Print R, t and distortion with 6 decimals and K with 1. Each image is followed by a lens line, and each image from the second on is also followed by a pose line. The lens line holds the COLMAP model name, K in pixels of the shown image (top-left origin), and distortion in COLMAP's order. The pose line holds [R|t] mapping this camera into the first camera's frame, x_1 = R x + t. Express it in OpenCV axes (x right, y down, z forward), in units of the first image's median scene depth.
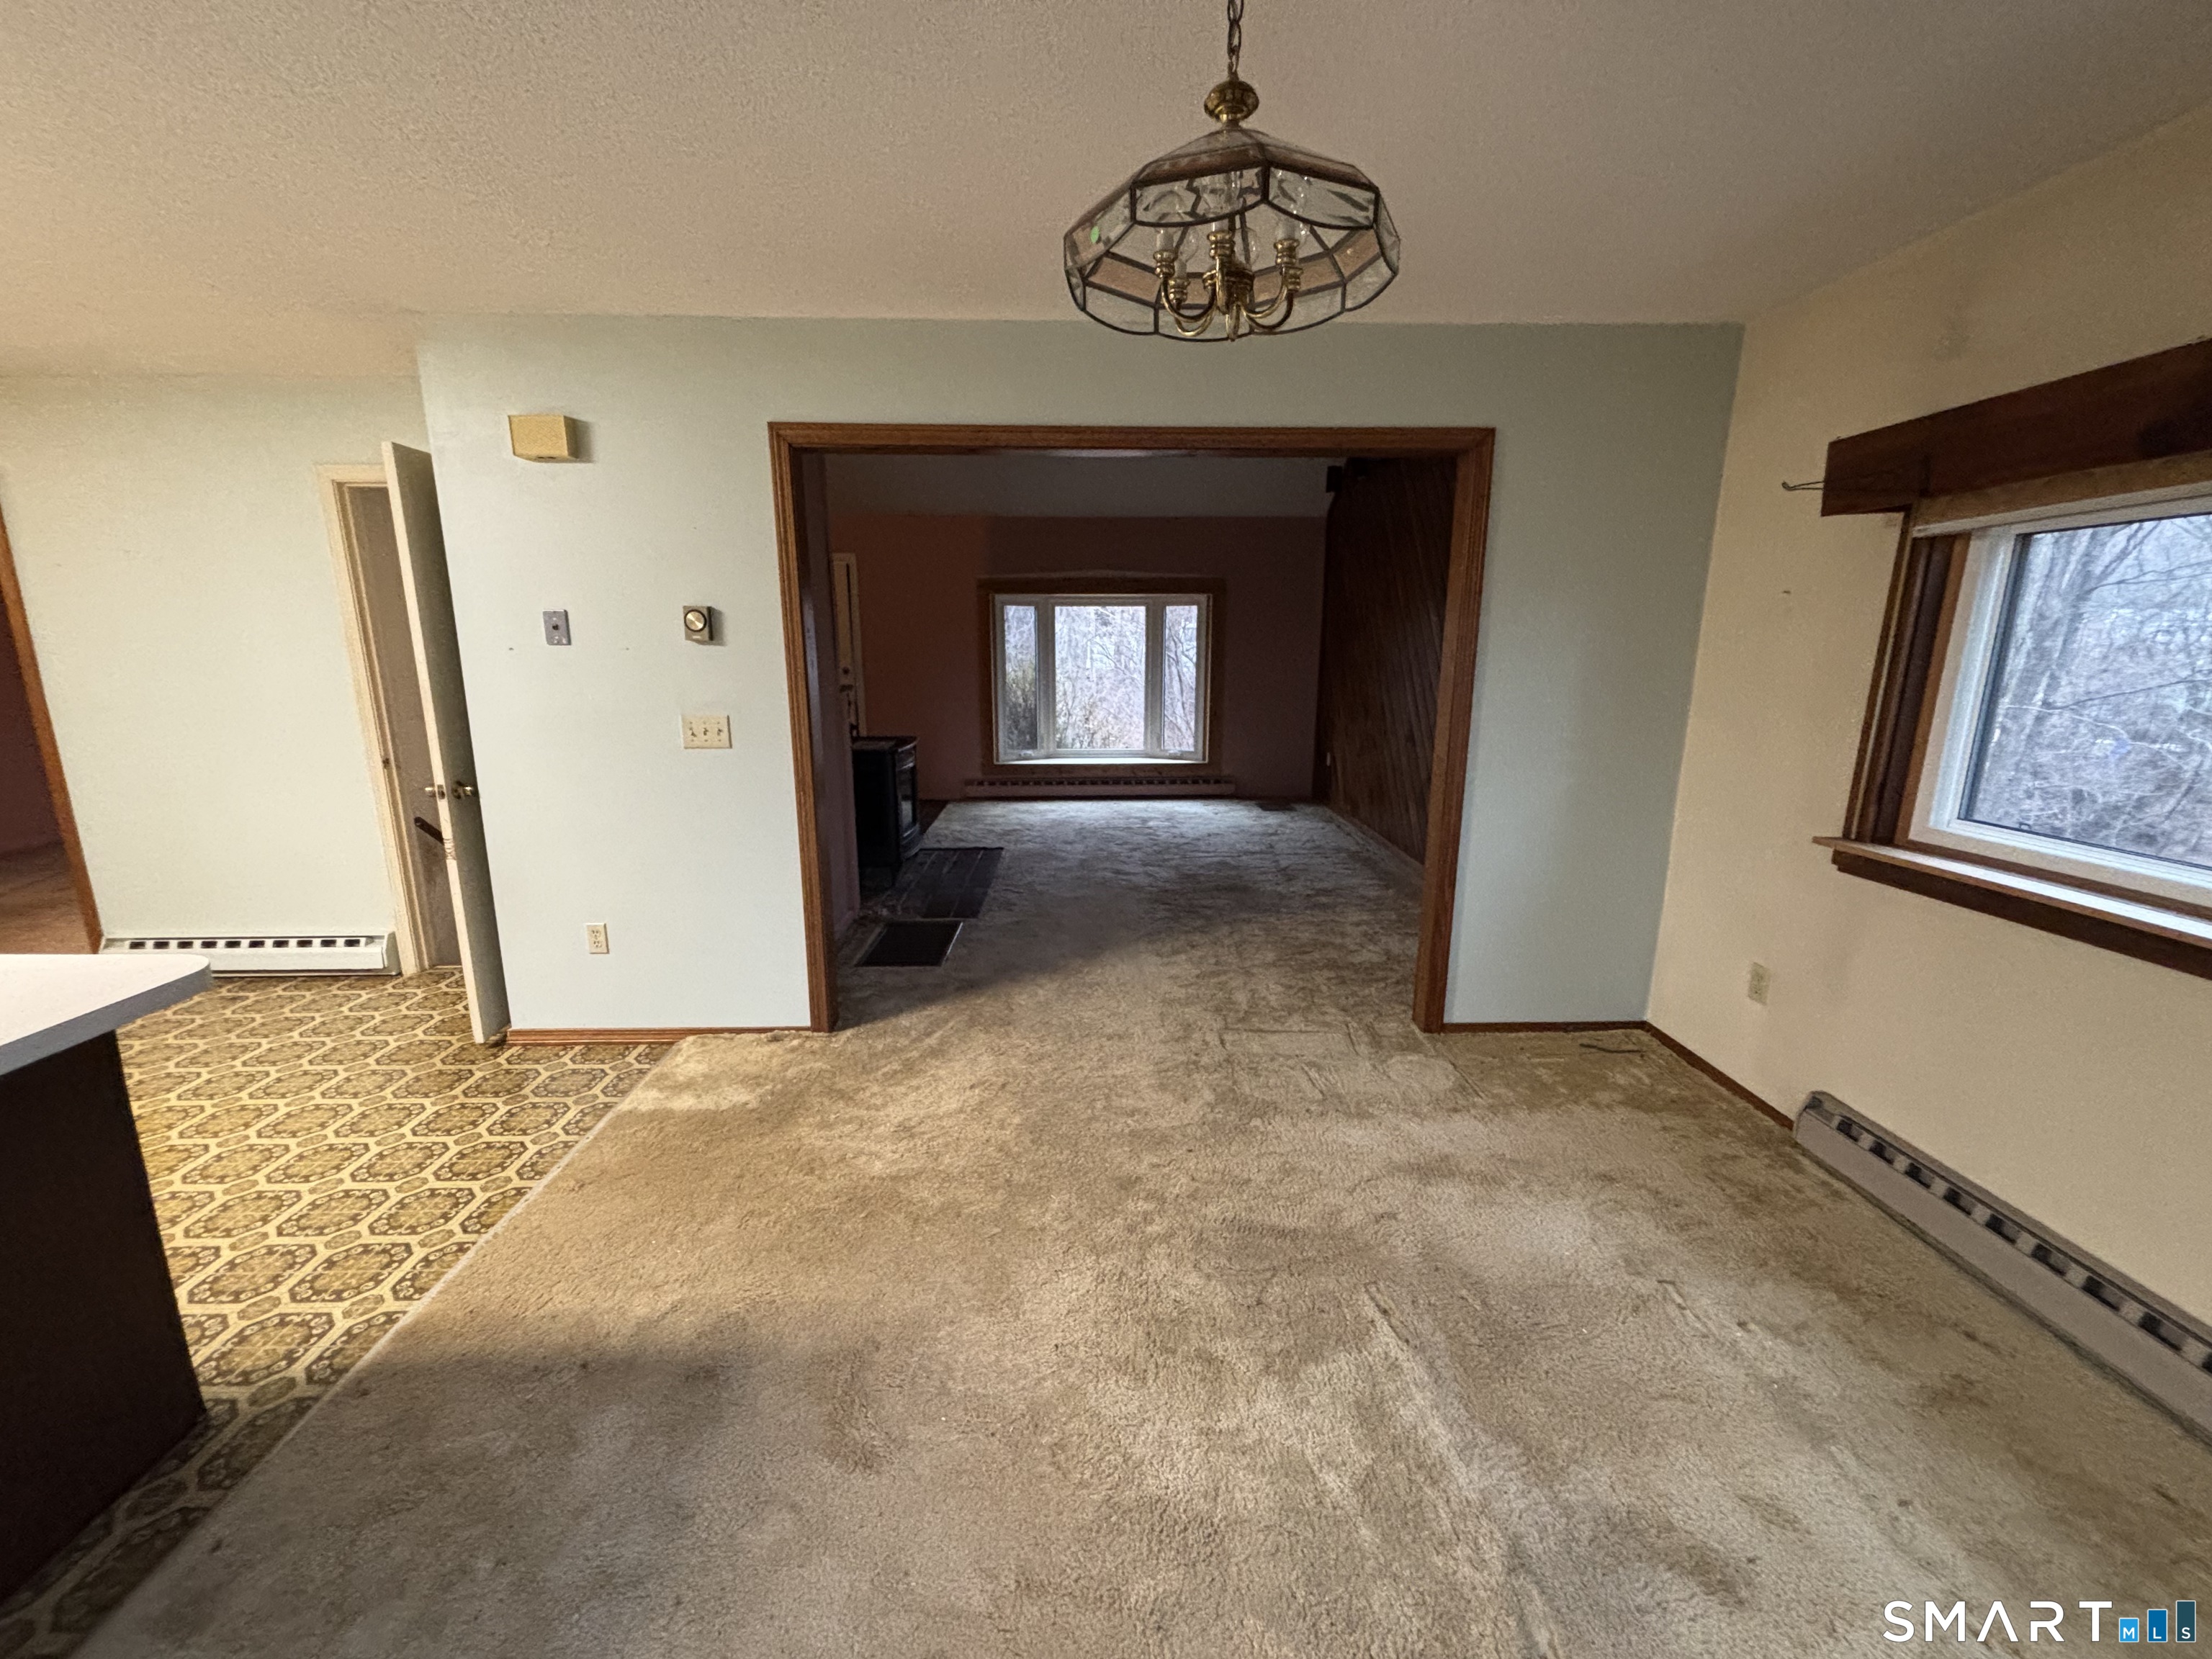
lens RADIAL K [[890.9, 0, 1102.1], [0, 890.9, 824.3], [0, 0, 1]] dist [-0.001899, 0.003331]
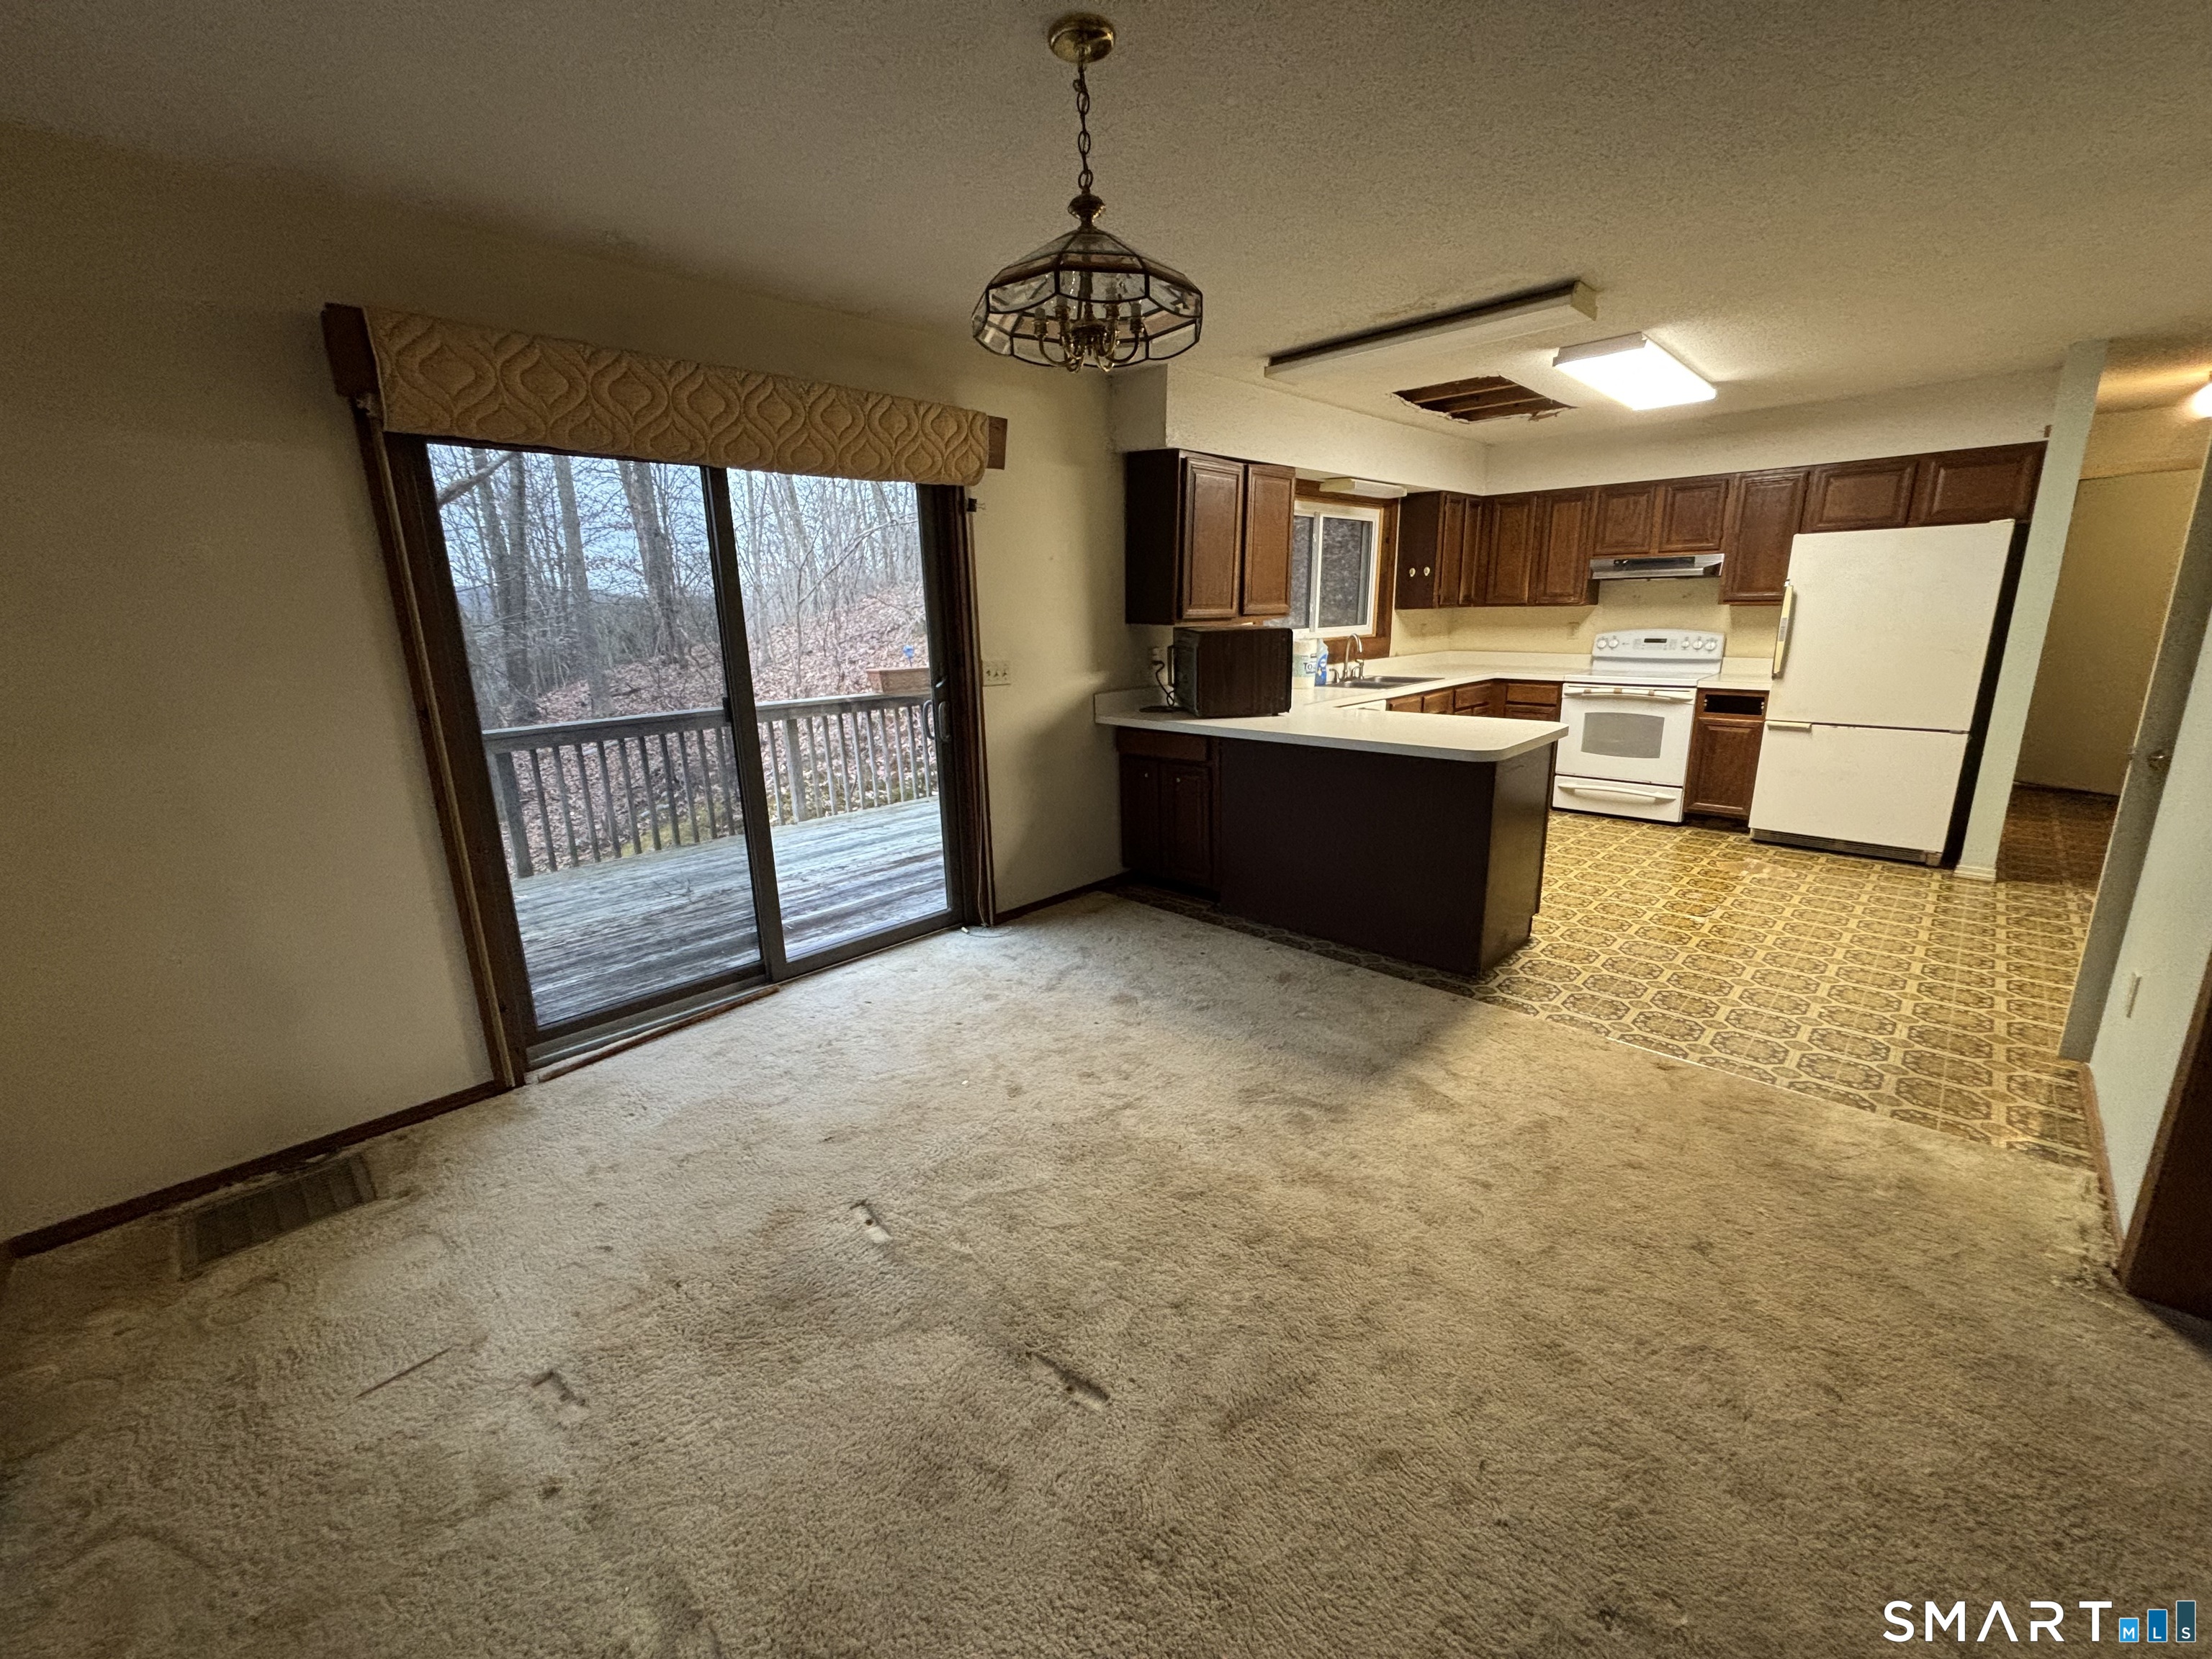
lens RADIAL K [[890.9, 0, 1102.1], [0, 890.9, 824.3], [0, 0, 1]] dist [-0.001899, 0.003331]
pose [[-0.711849, 0.186857, -0.677019, 0.571778], [-0.118242, 0.918315, 0.377779, -0.202236], [0.692307, 0.348974, -0.631607, 0.994942]]
